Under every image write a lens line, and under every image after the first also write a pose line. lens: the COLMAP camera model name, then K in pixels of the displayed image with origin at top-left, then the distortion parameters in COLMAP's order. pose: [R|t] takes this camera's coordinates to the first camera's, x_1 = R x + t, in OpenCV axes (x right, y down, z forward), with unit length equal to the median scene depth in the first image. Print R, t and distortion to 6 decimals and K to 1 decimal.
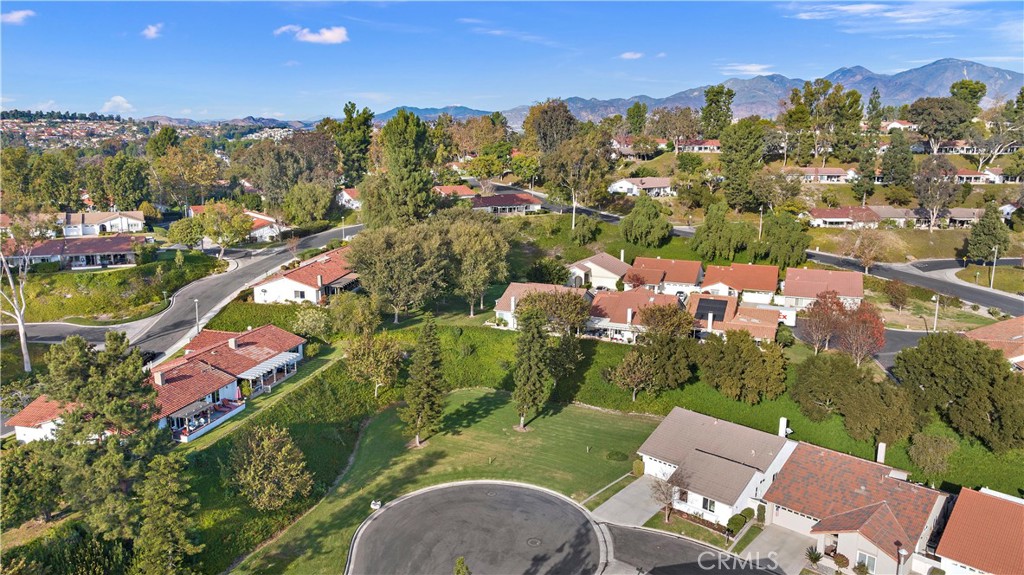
lens RADIAL K [[723.5, 0, 510.1], [0, 723.5, 296.2], [0, 0, 1]] dist [-0.037871, 0.040335]
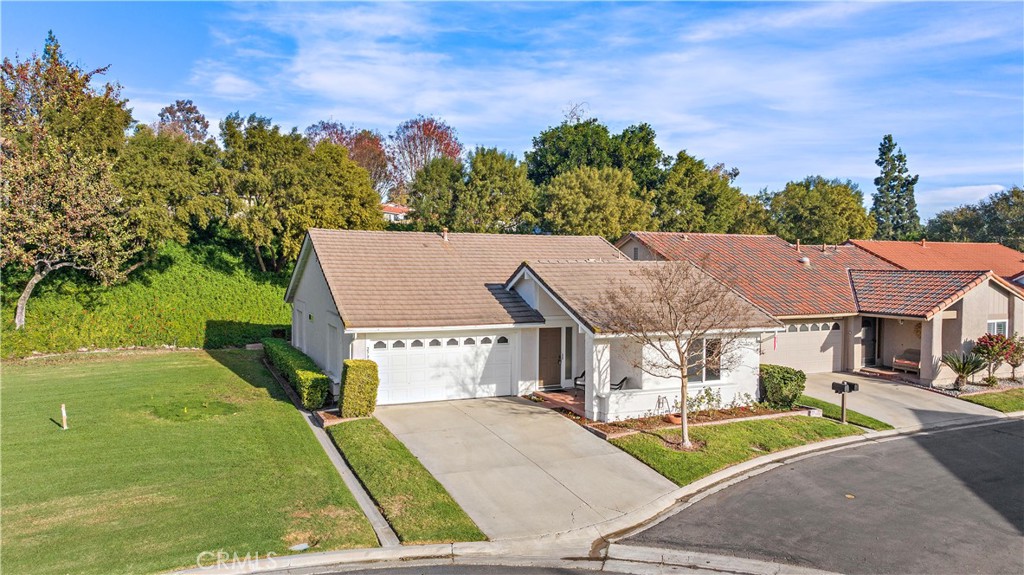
lens RADIAL K [[723.5, 0, 508.3], [0, 723.5, 283.4], [0, 0, 1]] dist [-0.037871, 0.040335]
pose [[0.366239, -0.026112, 0.930154, -0.061659], [0.187372, 0.981200, -0.046230, 0.249710], [-0.911461, 0.191217, 0.364247, 0.941300]]
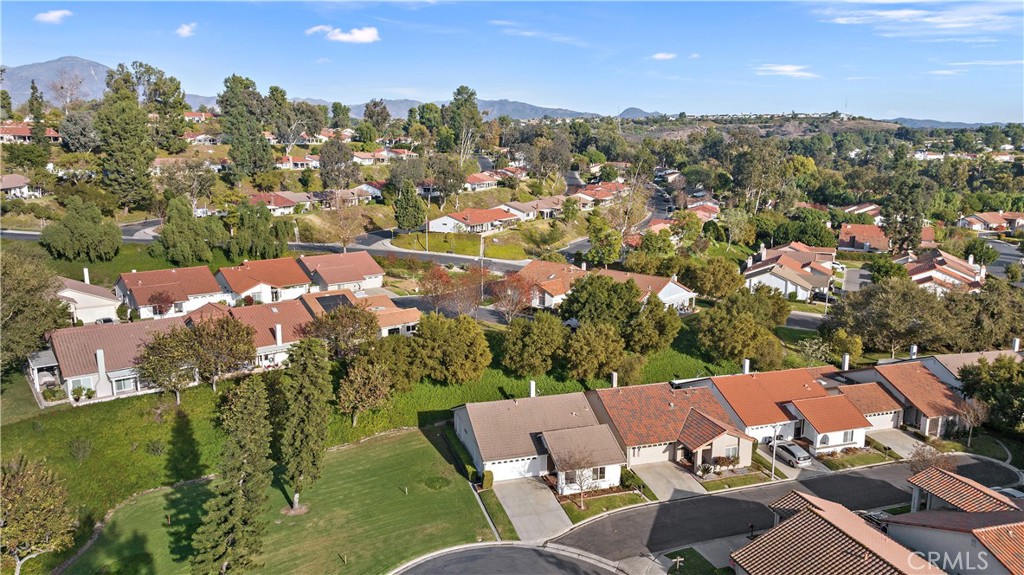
lens RADIAL K [[723.5, 0, 508.6], [0, 723.5, 277.5], [0, 0, 1]] dist [-0.037871, 0.040335]
pose [[0.480103, -0.160037, 0.862490, -0.599733], [0.178587, 0.980458, 0.082516, -0.083001], [-0.858841, 0.114413, 0.499301, 0.566244]]
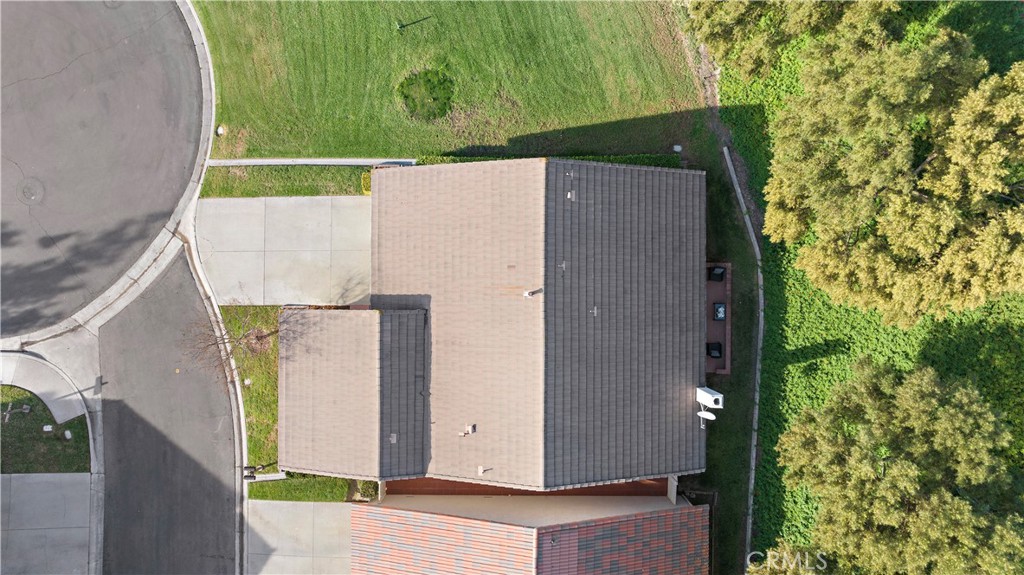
lens RADIAL K [[723.5, 0, 511.1], [0, 723.5, 286.1], [0, 0, 1]] dist [-0.037871, 0.040335]
pose [[0.691421, 0.722446, -0.003102, 0.312927], [-0.153395, 0.151000, 0.976560, -0.206687], [0.705980, -0.674738, 0.215224, 1.034736]]
